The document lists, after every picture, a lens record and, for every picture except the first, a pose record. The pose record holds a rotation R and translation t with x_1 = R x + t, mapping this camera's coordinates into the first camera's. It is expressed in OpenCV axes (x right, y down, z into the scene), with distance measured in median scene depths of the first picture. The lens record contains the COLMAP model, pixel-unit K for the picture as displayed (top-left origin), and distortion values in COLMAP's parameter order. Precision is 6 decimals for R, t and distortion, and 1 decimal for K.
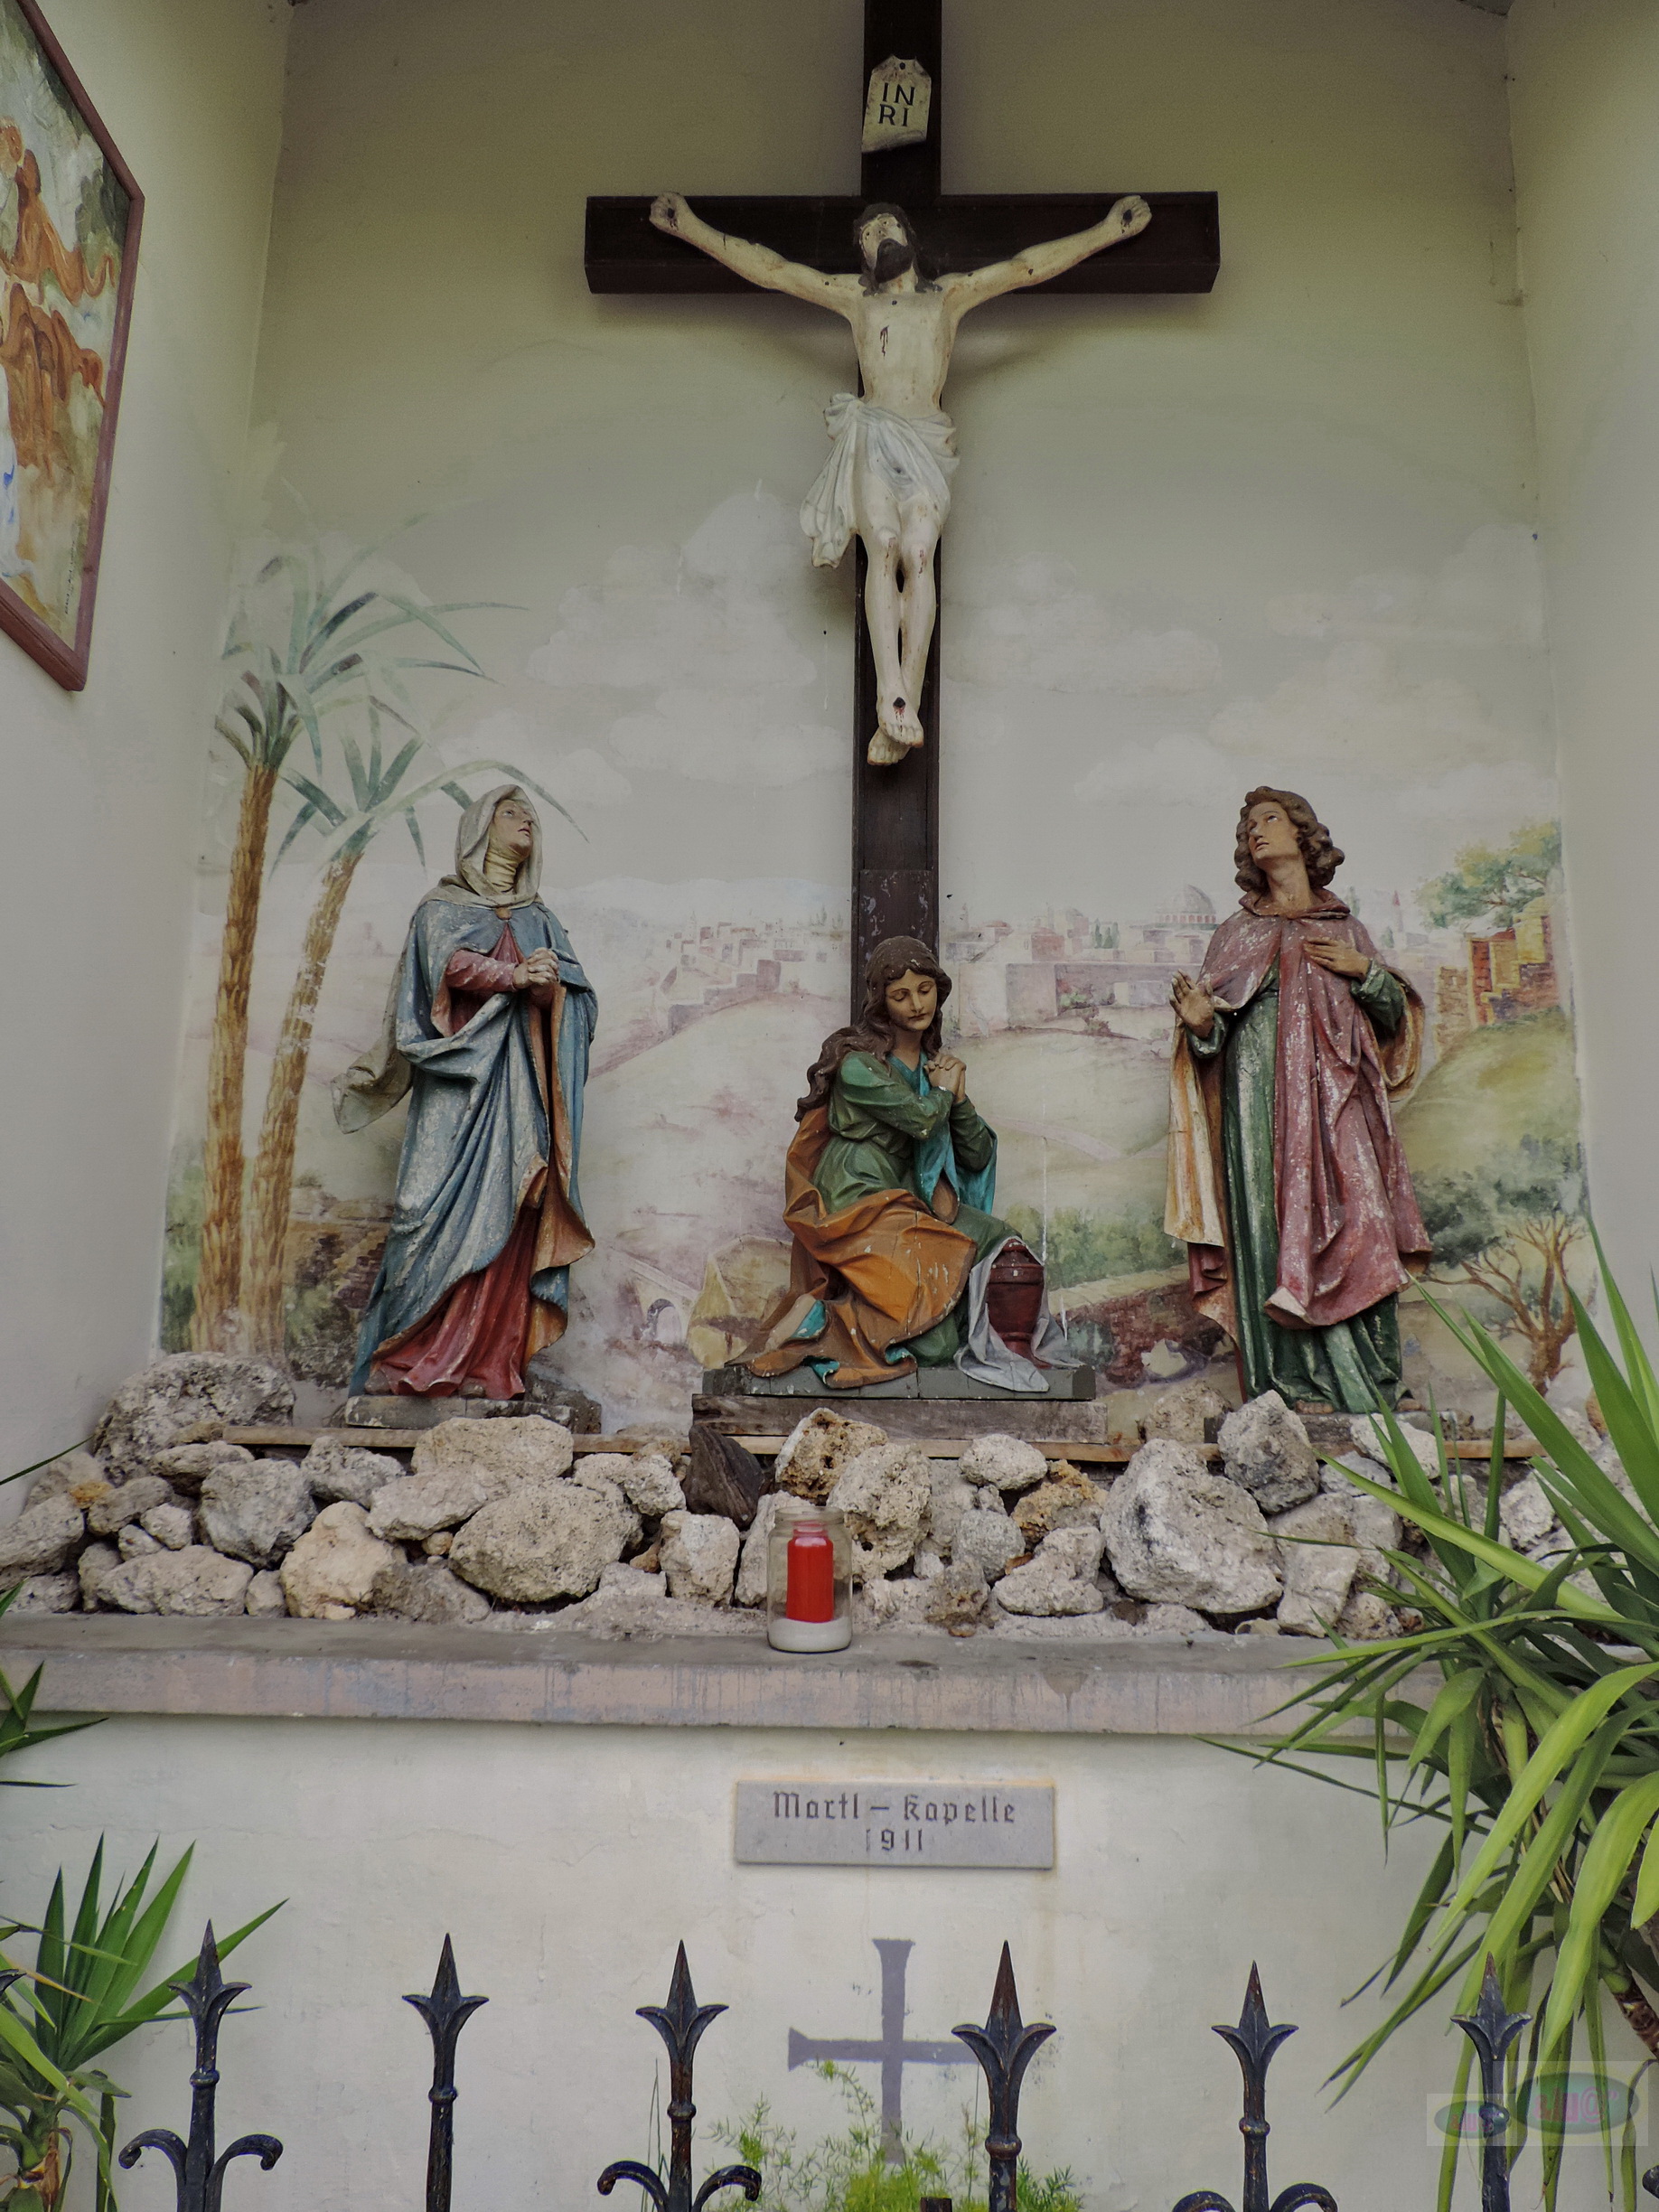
lens RADIAL K [[1571.2, 0, 825.6], [0, 1571.2, 1107.7], [0, 0, 1]] dist [-0.009895, -0.000293]
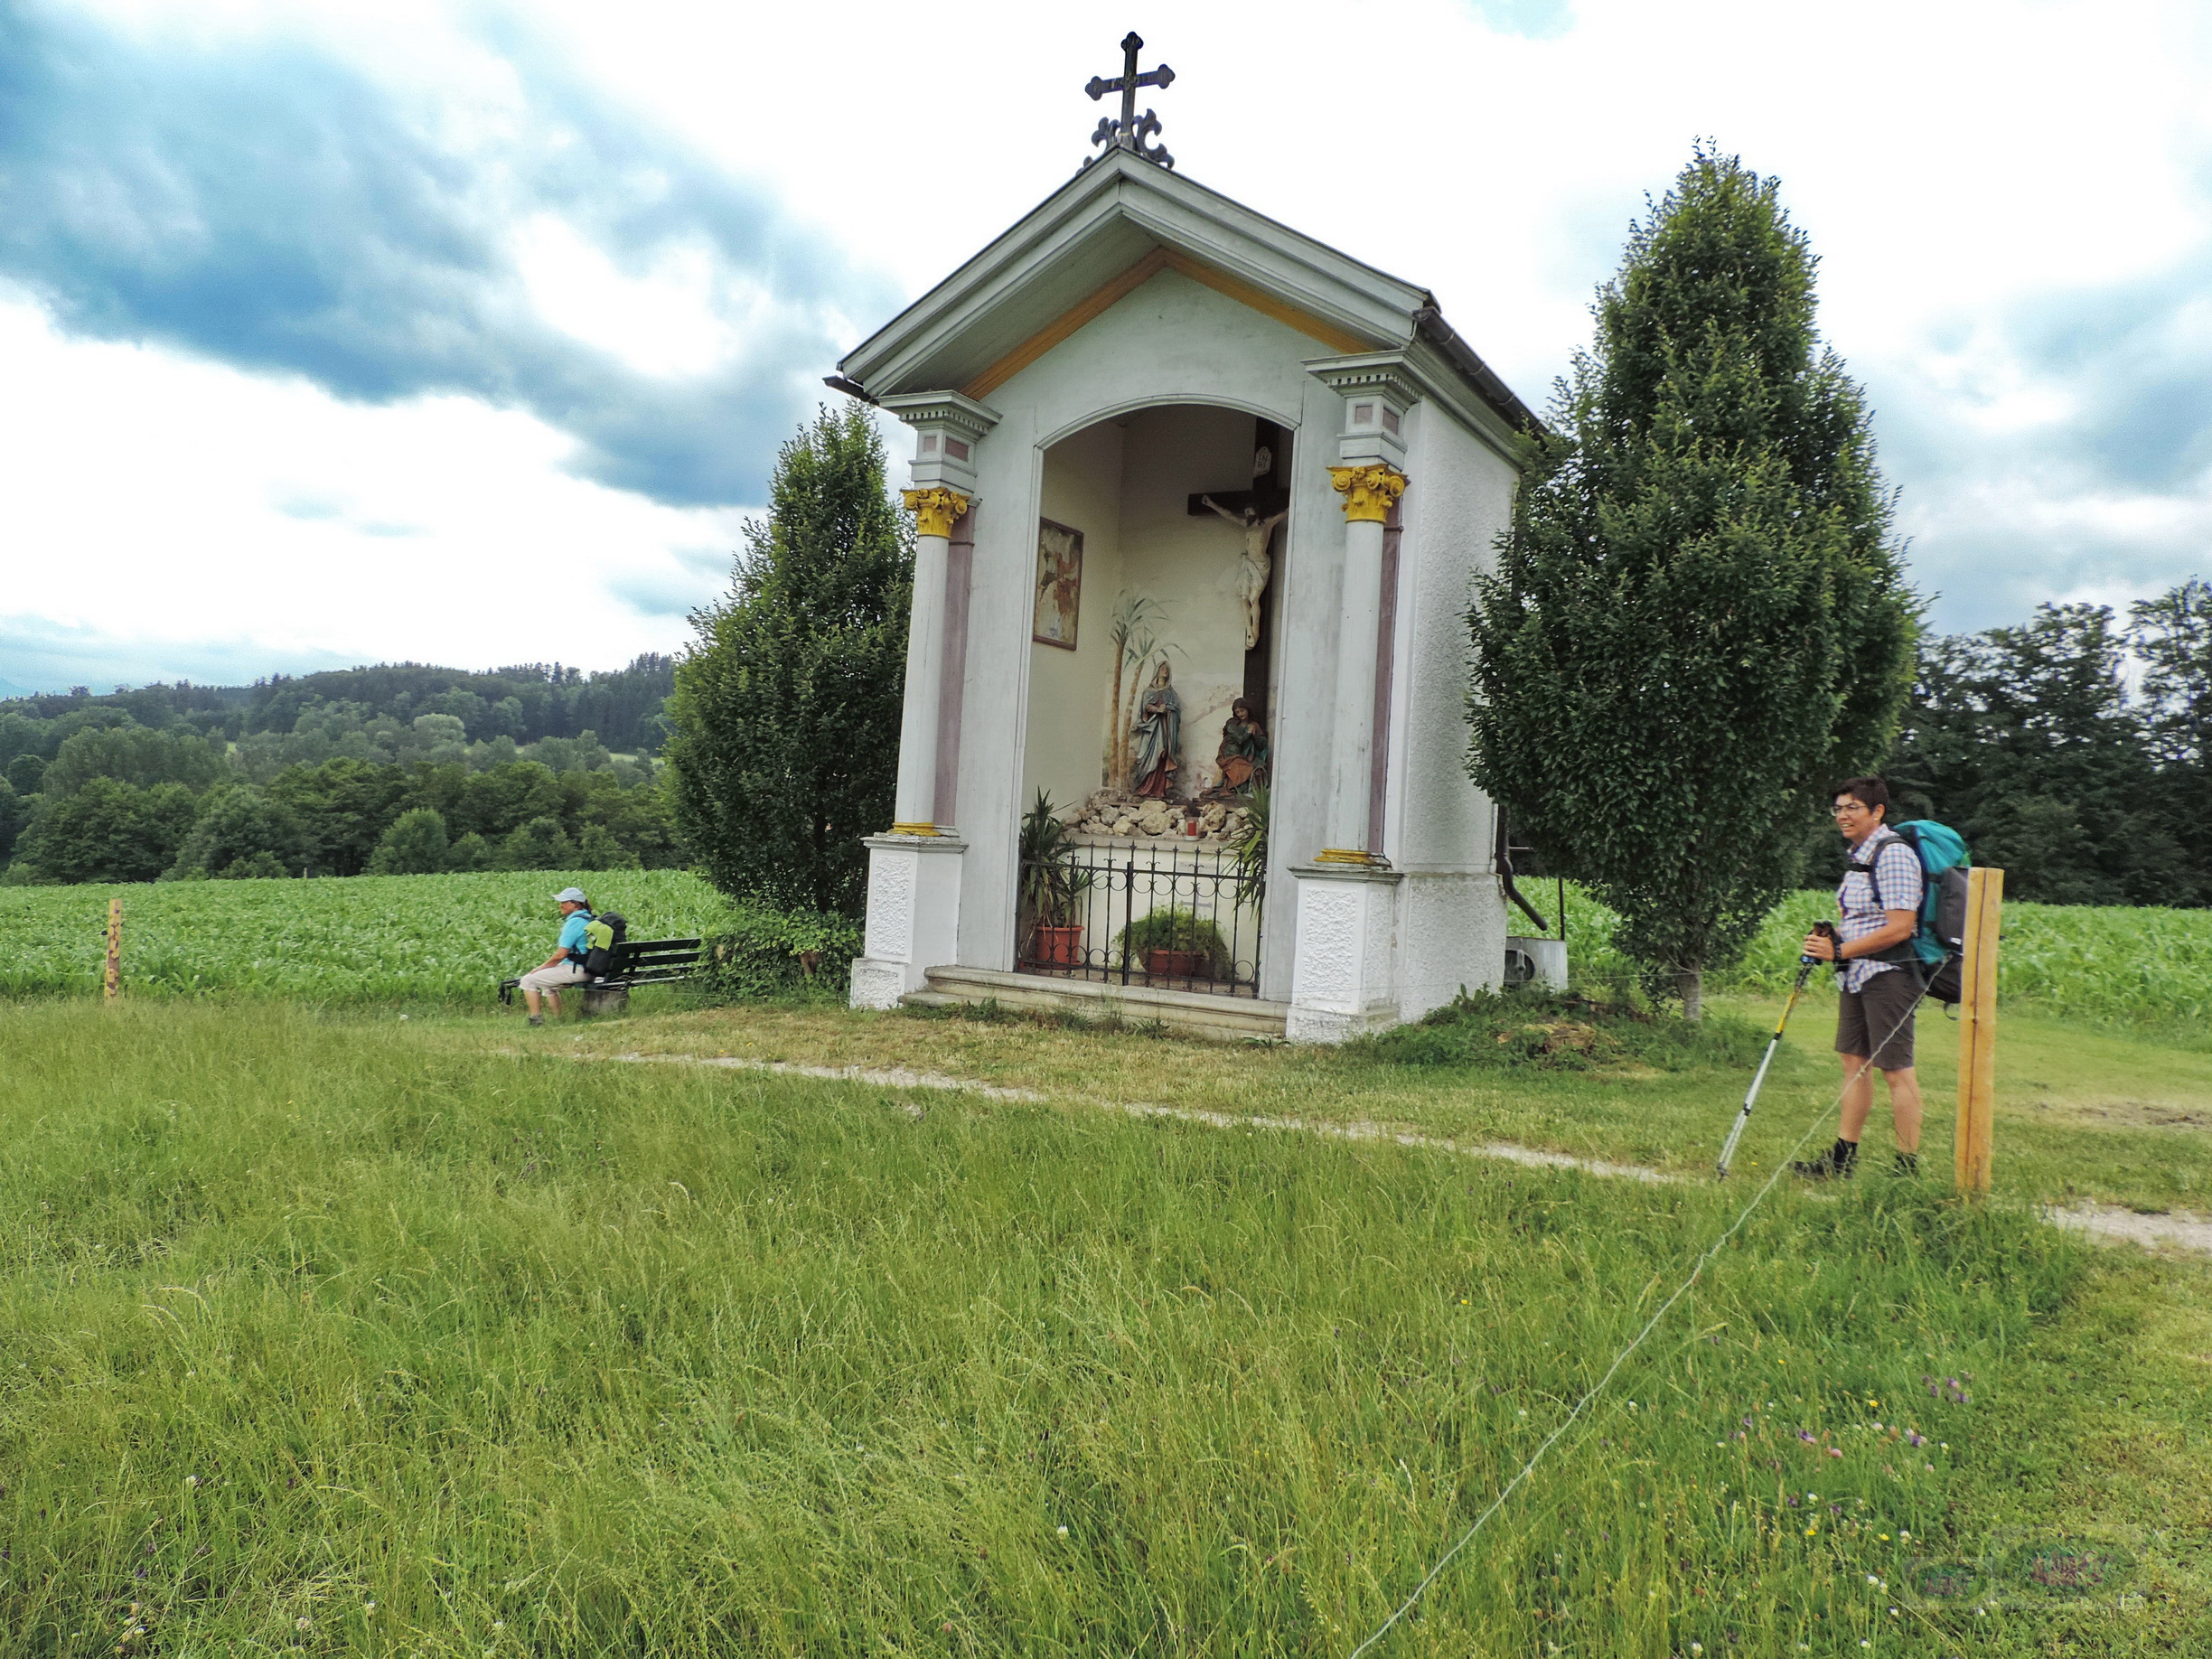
lens RADIAL K [[1571.2, 0, 1106.2], [0, 1571.2, 827.7], [0, 0, 1]] dist [-0.009895, -0.000293]
pose [[0.873141, 0.037933, -0.485990, 1.793226], [0.047552, 0.985585, 0.162360, -0.461639], [0.485143, -0.164873, 0.858751, -2.900398]]
